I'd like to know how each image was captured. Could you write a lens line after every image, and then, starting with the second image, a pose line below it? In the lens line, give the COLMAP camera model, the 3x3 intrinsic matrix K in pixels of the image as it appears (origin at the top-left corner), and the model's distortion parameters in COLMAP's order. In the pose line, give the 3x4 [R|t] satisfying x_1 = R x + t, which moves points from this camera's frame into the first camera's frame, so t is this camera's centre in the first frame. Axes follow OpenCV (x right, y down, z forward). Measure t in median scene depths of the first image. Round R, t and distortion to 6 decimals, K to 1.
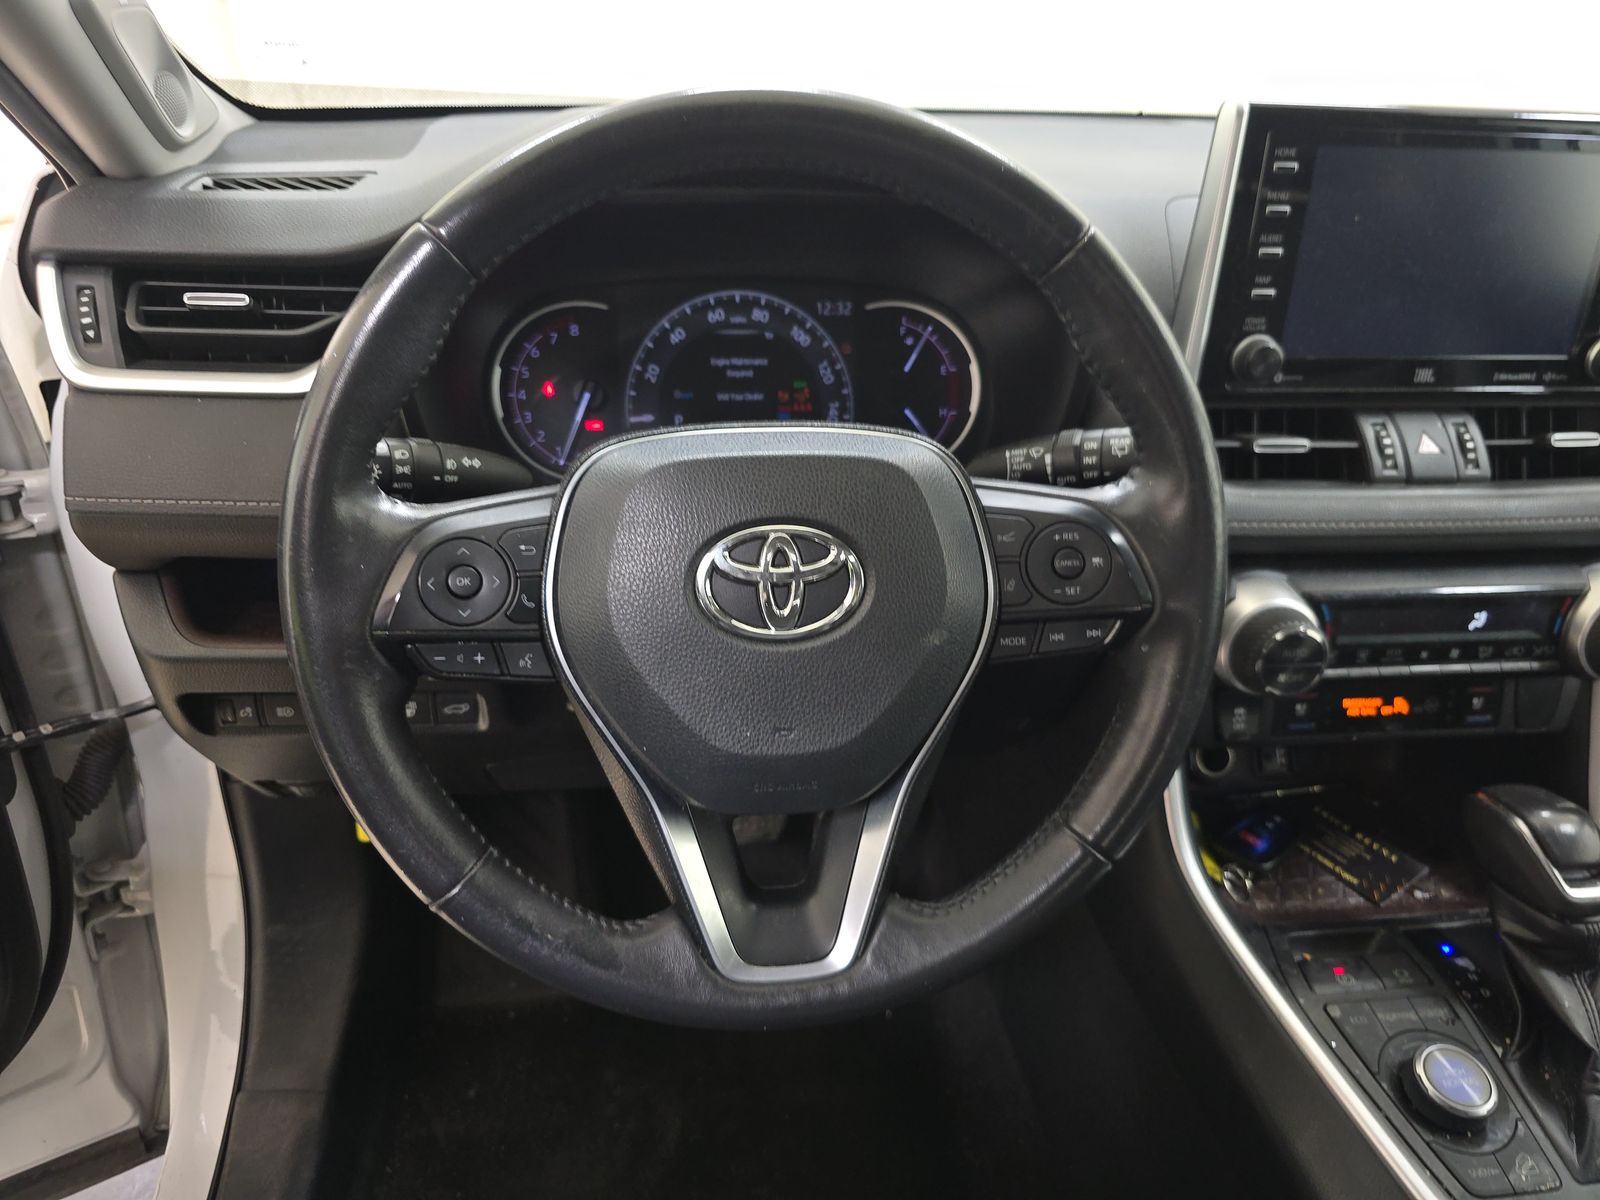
lens RADIAL K [[1077.8, 0, 801.5], [0, 1077.8, 599.1], [0, 0, 1]] dist [0.028381, -0.021329]
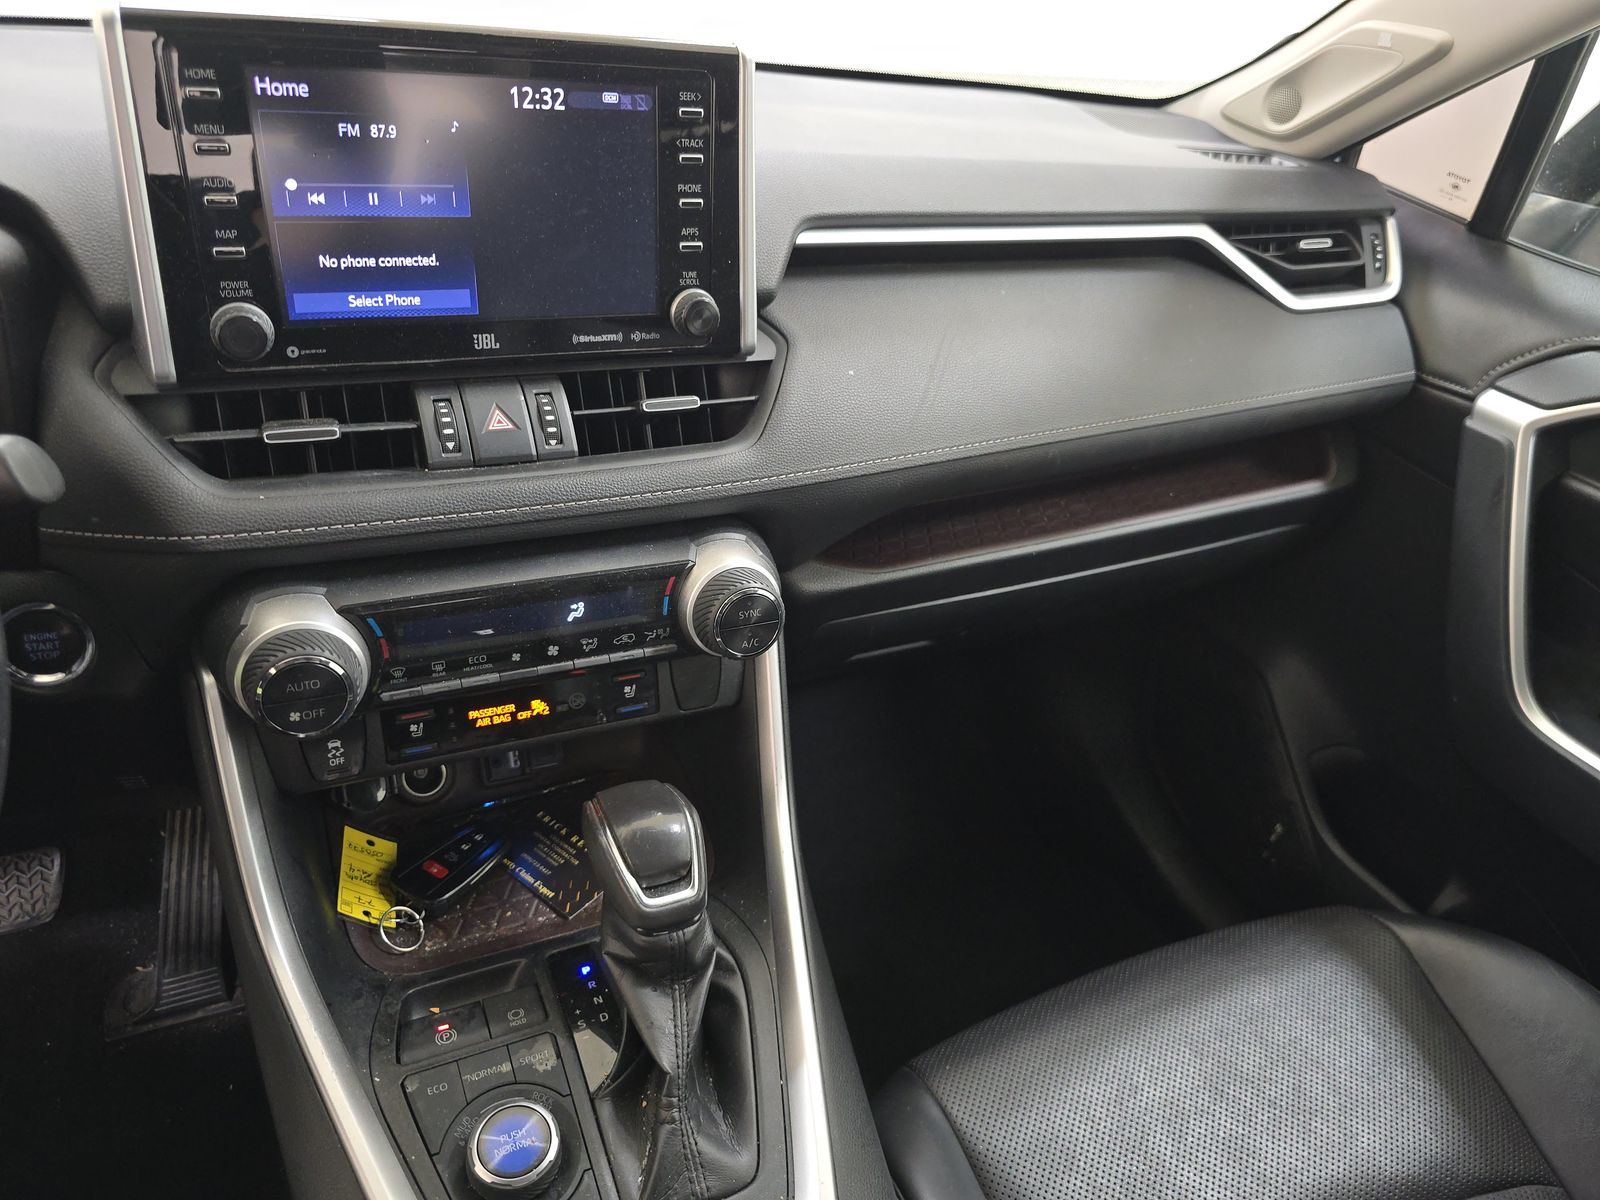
lens RADIAL K [[1077.8, 0, 715.5], [0, 1077.8, 604.4], [0, 0, 1]] dist [0.028381, -0.021329]
pose [[0.958116, -0.111179, 0.263917, 0.492683], [0.100540, 0.993492, 0.053527, -0.022320], [-0.268150, -0.024750, 0.963059, 0.099757]]
